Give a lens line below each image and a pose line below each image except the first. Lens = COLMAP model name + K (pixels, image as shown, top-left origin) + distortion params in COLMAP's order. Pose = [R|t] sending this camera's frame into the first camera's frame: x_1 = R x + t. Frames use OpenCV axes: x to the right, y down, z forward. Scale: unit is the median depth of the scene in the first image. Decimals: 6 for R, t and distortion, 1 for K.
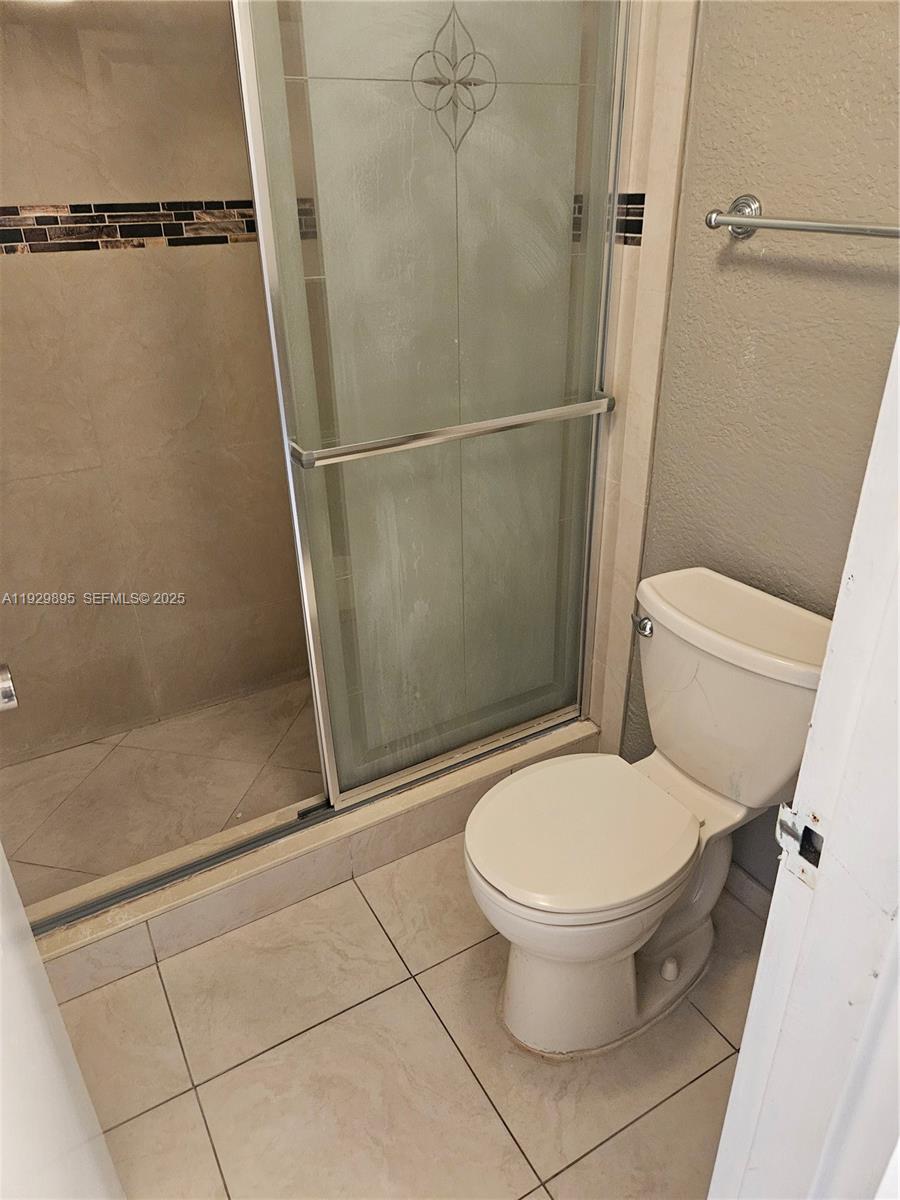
lens RADIAL K [[803.5, 0, 454.5], [0, 803.5, 595.4], [0, 0, 1]] dist [0.038315, -0.021644]
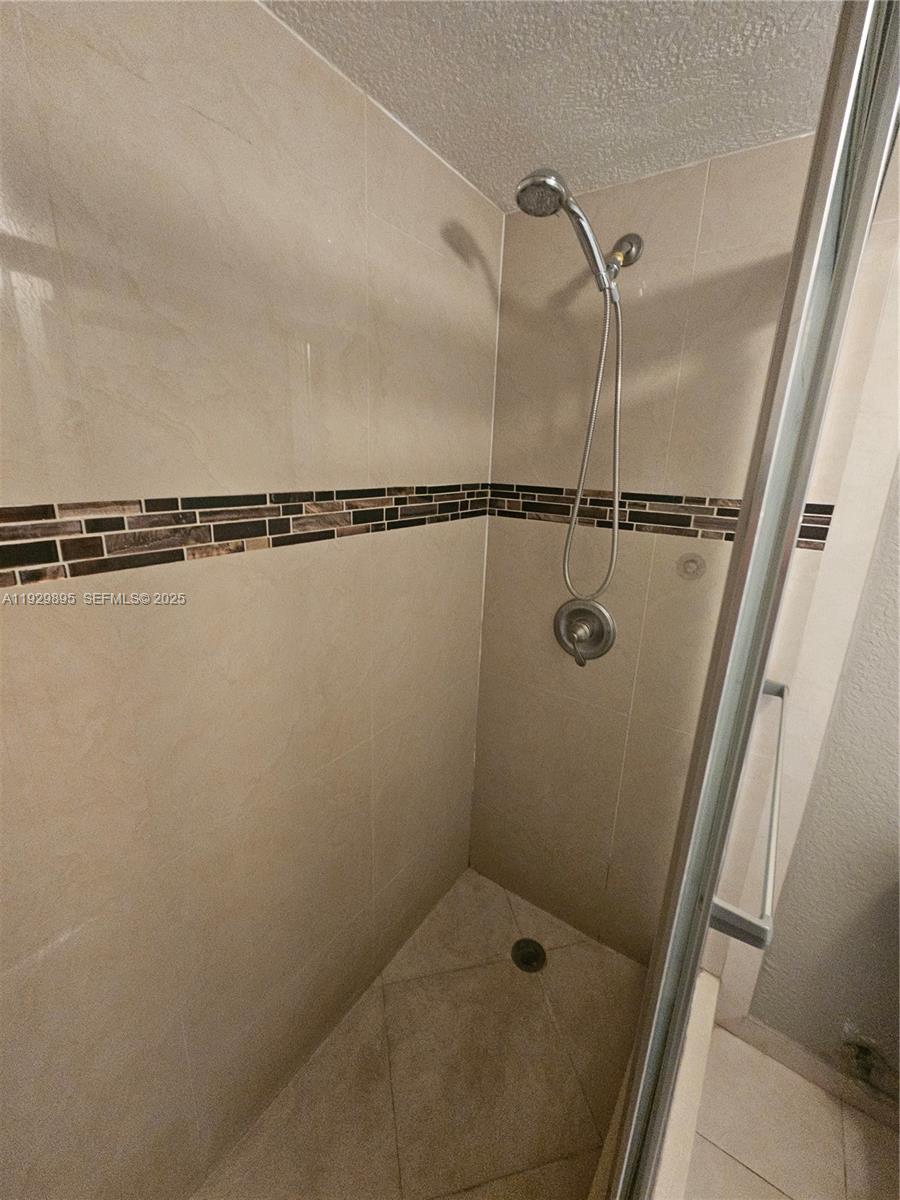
lens RADIAL K [[492.9, 0, 450.2], [0, 492.9, 595.0], [0, 0, 1]] dist [0.001161, 0.000032]
pose [[0.899662, -0.069240, 0.431061, -0.435957], [0.150084, 0.976220, -0.156429, -0.317216], [-0.409979, 0.205429, 0.888660, 0.587458]]
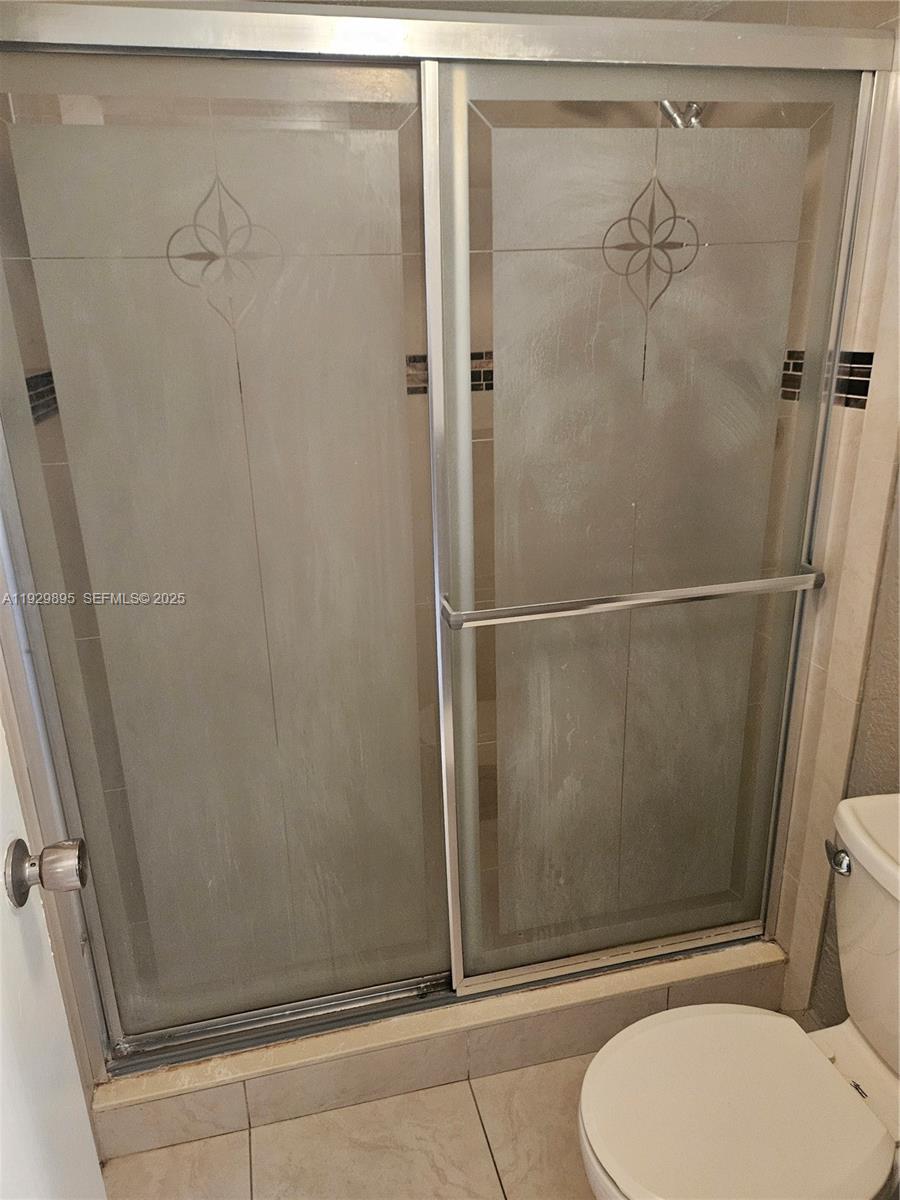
lens RADIAL K [[803.5, 0, 437.2], [0, 803.5, 599.3], [0, 0, 1]] dist [0.038315, -0.021644]
pose [[0.954213, 0.087910, -0.285917, 0.053768], [-0.124692, 0.985733, -0.113063, -0.068781], [0.271899, 0.143538, 0.951561, 0.072469]]
